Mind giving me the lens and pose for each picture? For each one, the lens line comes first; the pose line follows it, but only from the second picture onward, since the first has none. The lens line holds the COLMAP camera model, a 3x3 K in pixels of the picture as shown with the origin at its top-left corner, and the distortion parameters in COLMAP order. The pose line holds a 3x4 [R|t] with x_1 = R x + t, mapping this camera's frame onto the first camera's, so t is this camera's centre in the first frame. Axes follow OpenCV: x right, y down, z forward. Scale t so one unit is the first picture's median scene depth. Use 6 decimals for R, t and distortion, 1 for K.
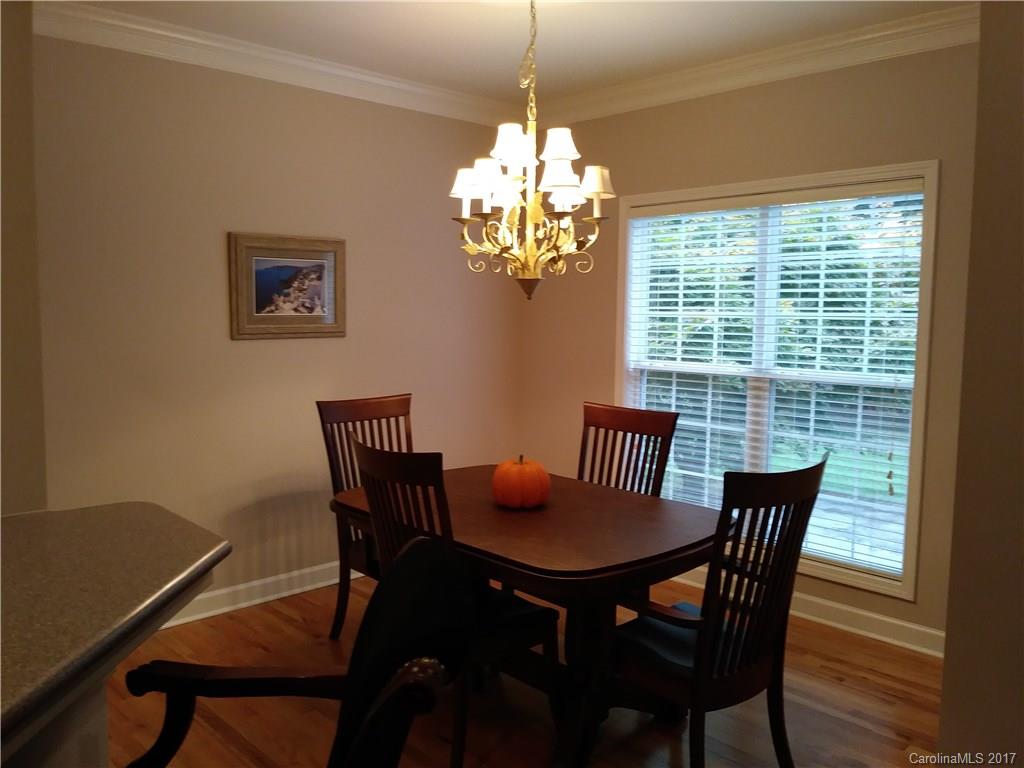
lens RADIAL K [[843.5, 0, 502.0], [0, 843.5, 381.9], [0, 0, 1]] dist [0.037510, -0.102326]
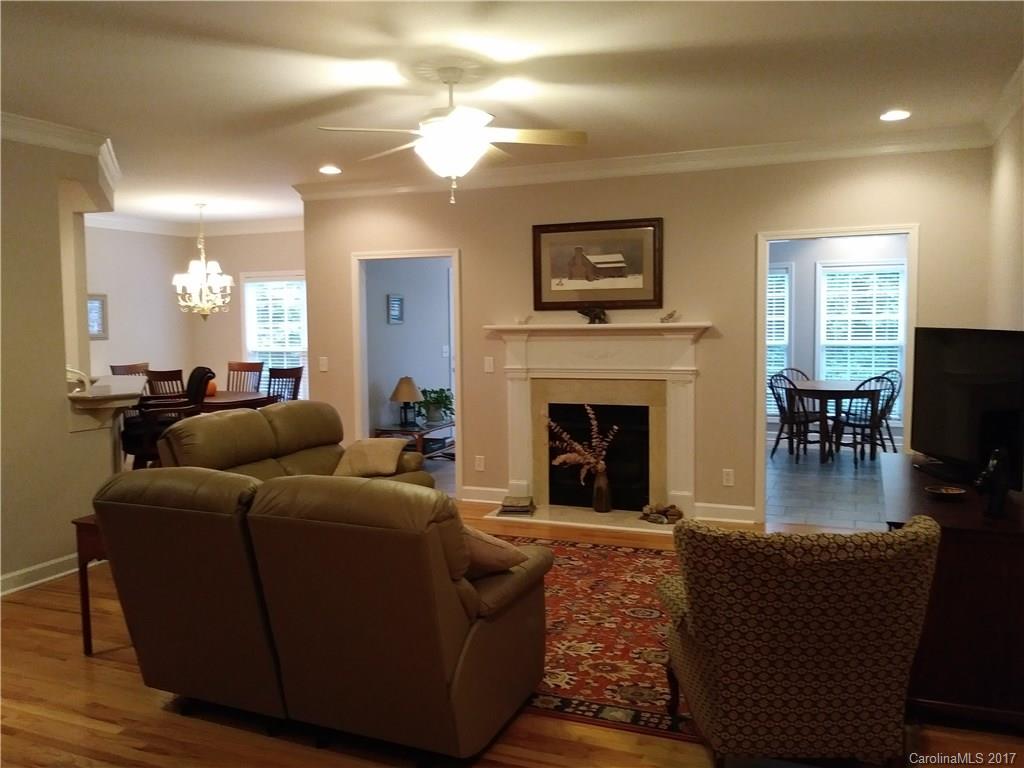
lens RADIAL K [[843.5, 0, 502.0], [0, 843.5, 381.9], [0, 0, 1]] dist [0.037510, -0.102326]
pose [[0.915192, -0.051048, 0.399771, -0.199226], [0.056120, 0.998424, -0.000983, 0.161574], [-0.399091, 0.023335, 0.916614, -1.965653]]
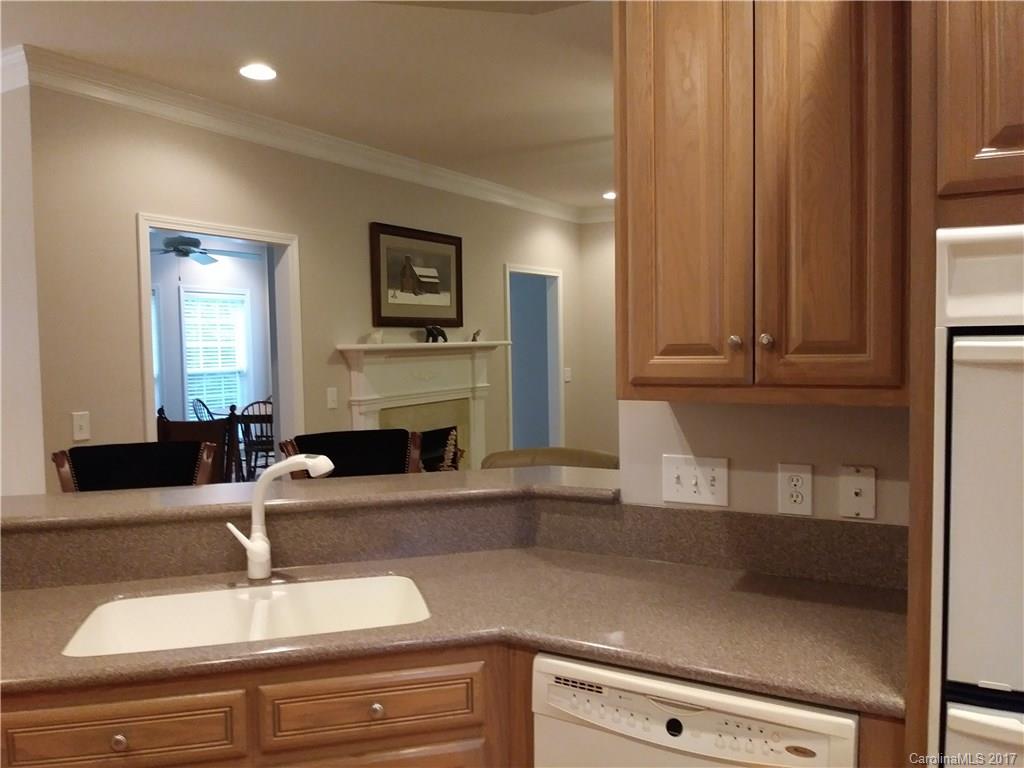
lens RADIAL K [[826.9, 0, 505.1], [0, 826.9, 385.8], [0, 0, 1]] dist [0.033897, -0.068808]
pose [[-0.278452, -0.058138, 0.958689, -1.000249], [0.097531, 0.991295, 0.088443, -0.024850], [-0.955485, 0.118129, -0.270357, 0.230768]]
